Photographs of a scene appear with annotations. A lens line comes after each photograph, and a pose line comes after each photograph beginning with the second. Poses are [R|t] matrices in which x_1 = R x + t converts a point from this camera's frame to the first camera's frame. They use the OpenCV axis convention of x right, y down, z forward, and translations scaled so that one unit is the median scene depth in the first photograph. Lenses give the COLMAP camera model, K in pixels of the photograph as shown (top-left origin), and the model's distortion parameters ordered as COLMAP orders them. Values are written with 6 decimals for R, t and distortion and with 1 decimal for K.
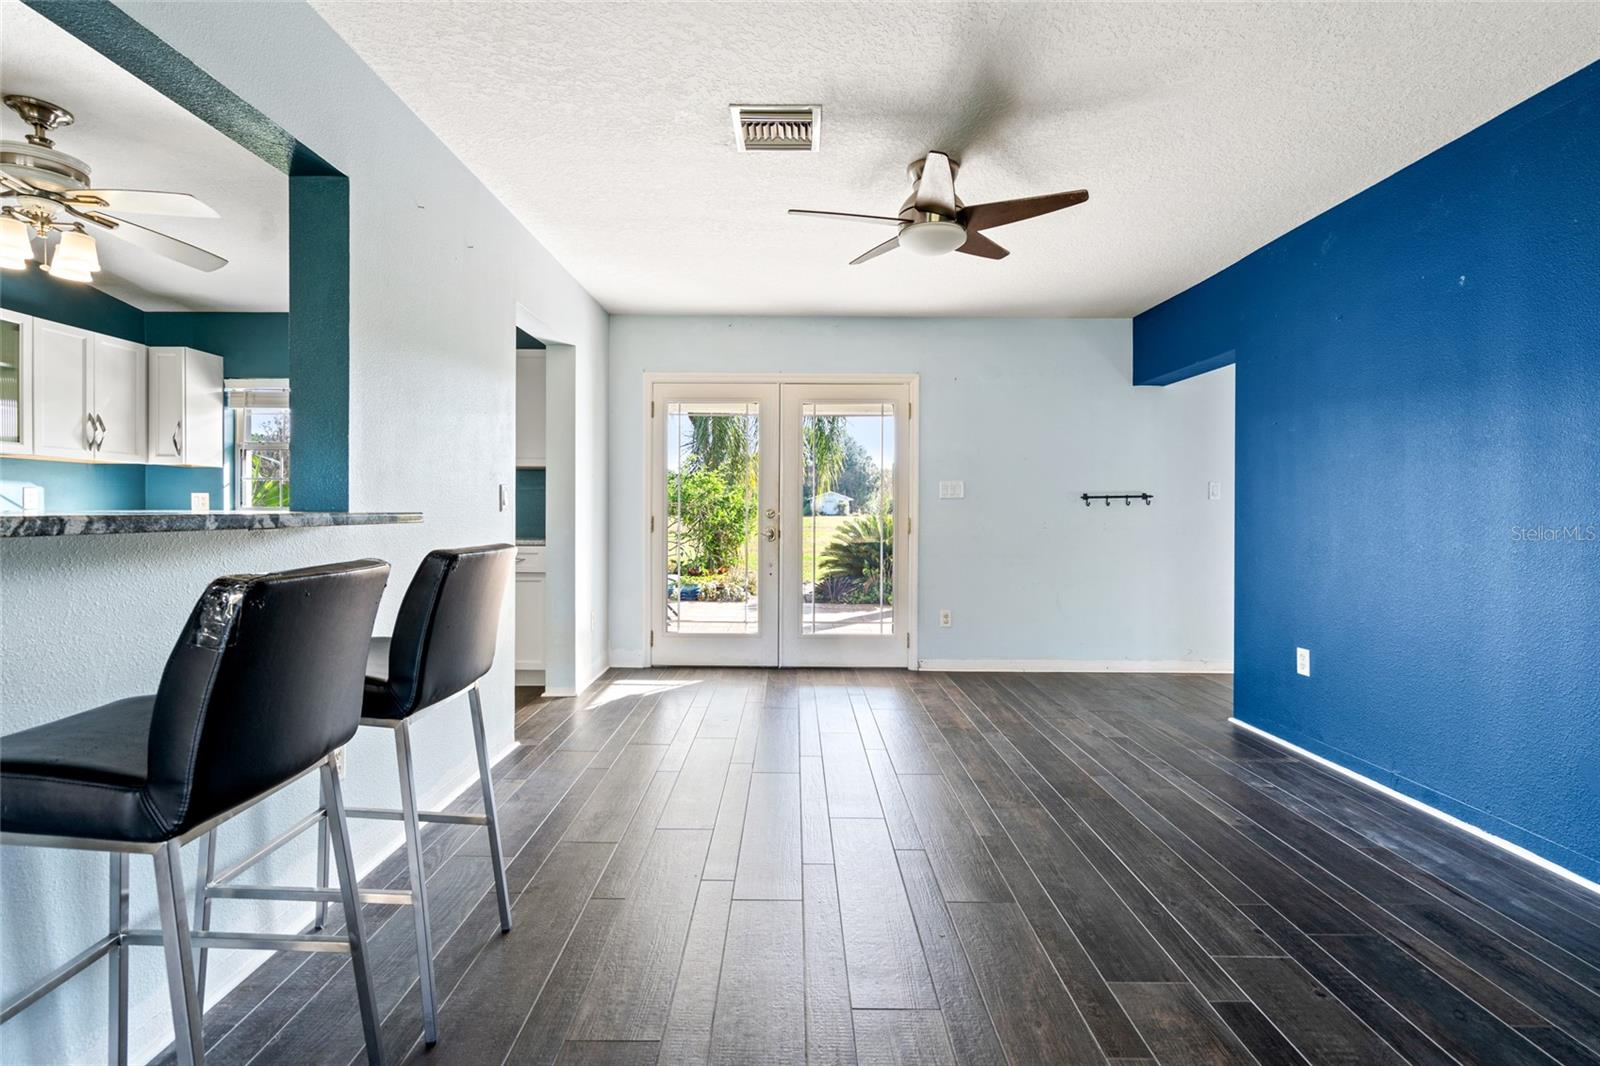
lens RADIAL K [[731.7, 0, 793.7], [0, 731.7, 526.7], [0, 0, 1]] dist [0.005440, 0.000089]
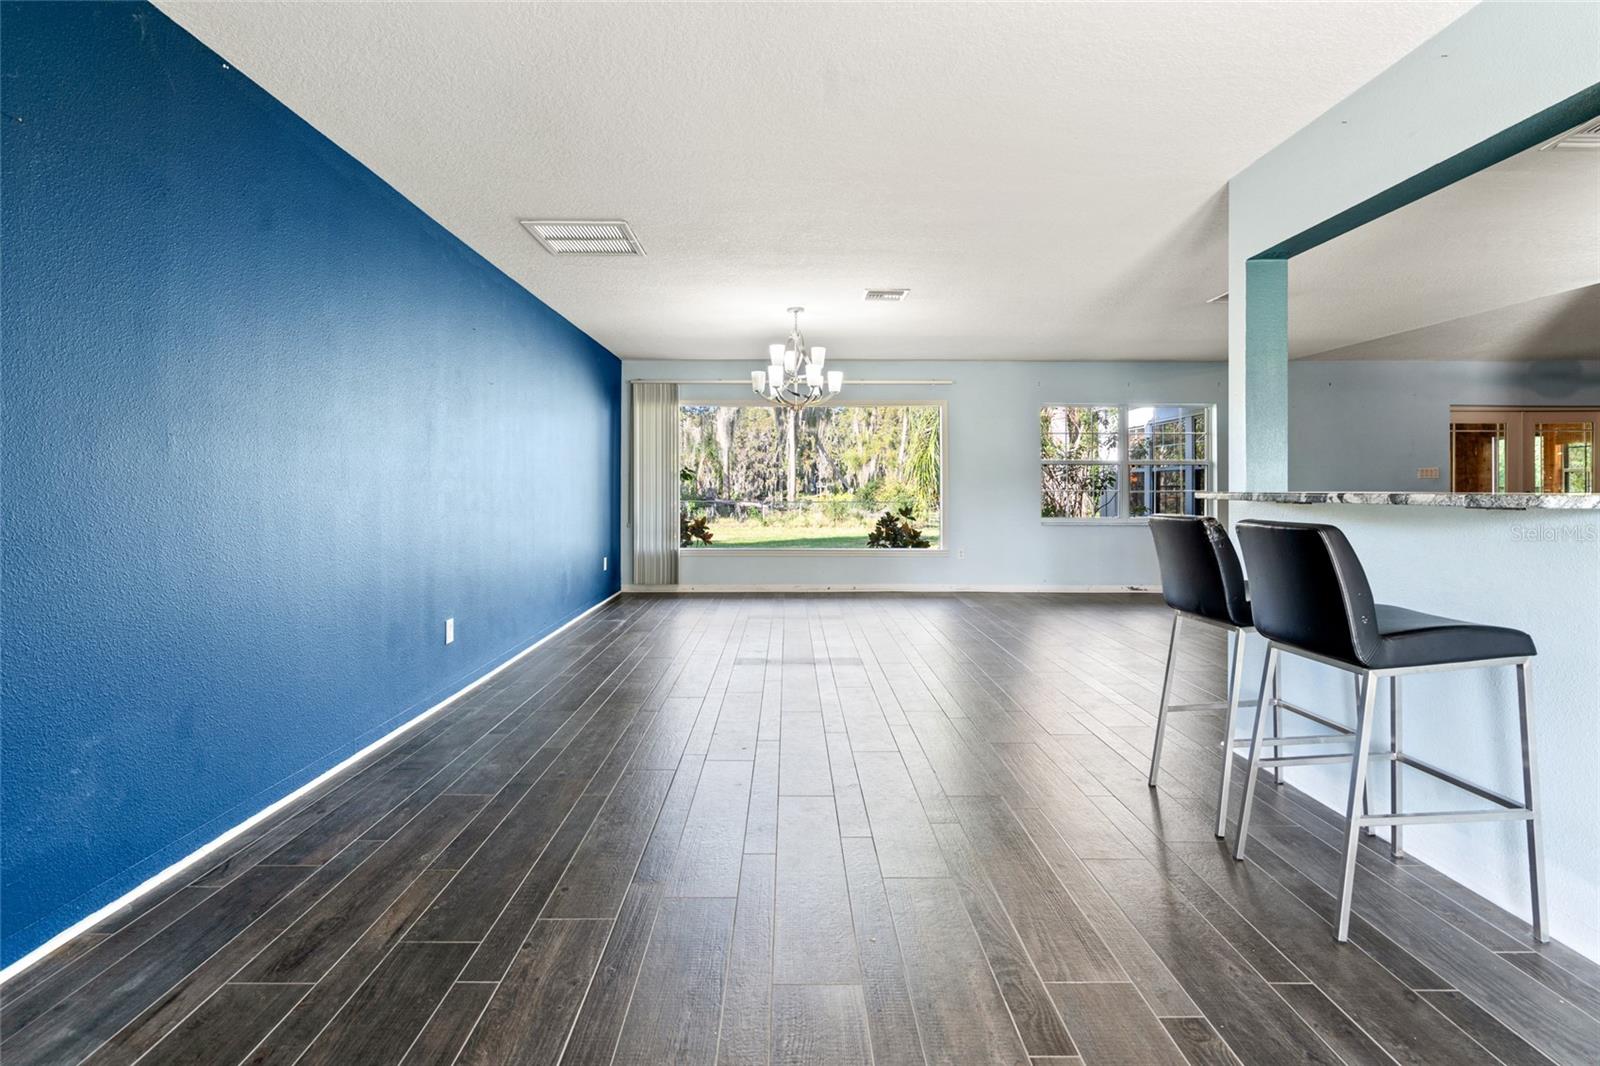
lens RADIAL K [[731.7, 0, 800.1], [0, 731.7, 487.0], [0, 0, 1]] dist [0.005440, 0.000089]
pose [[-0.999877, -0.008278, -0.013320, 0.296368], [-0.008602, 0.999665, 0.024406, -0.042430], [0.013113, 0.024518, -0.999613, 1.821850]]
